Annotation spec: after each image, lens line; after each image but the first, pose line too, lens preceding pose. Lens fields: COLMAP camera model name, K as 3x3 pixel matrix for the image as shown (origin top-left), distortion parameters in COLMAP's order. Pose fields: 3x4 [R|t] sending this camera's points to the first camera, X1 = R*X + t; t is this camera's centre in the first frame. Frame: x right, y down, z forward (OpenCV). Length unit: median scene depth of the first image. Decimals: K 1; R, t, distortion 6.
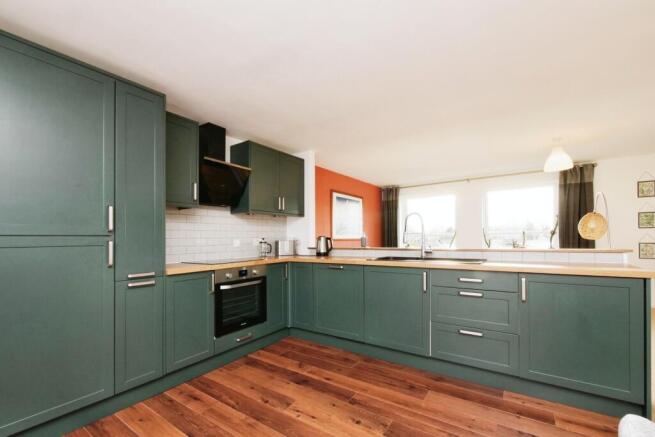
lens RADIAL K [[281.8, 0, 325.4], [0, 281.8, 238.9], [0, 0, 1]] dist [-0.001693, -0.000196]
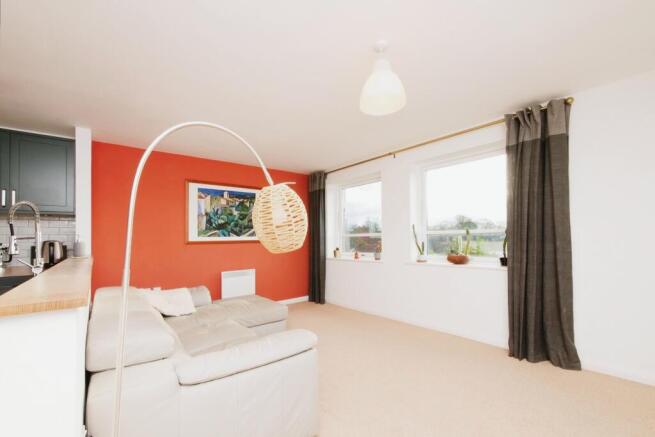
lens RADIAL K [[281.8, 0, 325.4], [0, 281.8, 238.9], [0, 0, 1]] dist [-0.001693, -0.000196]
pose [[0.962708, -0.002589, -0.270531, 0.608012], [0.005202, 0.999947, 0.008940, -0.012465], [0.270493, -0.010014, 0.962670, 0.342110]]
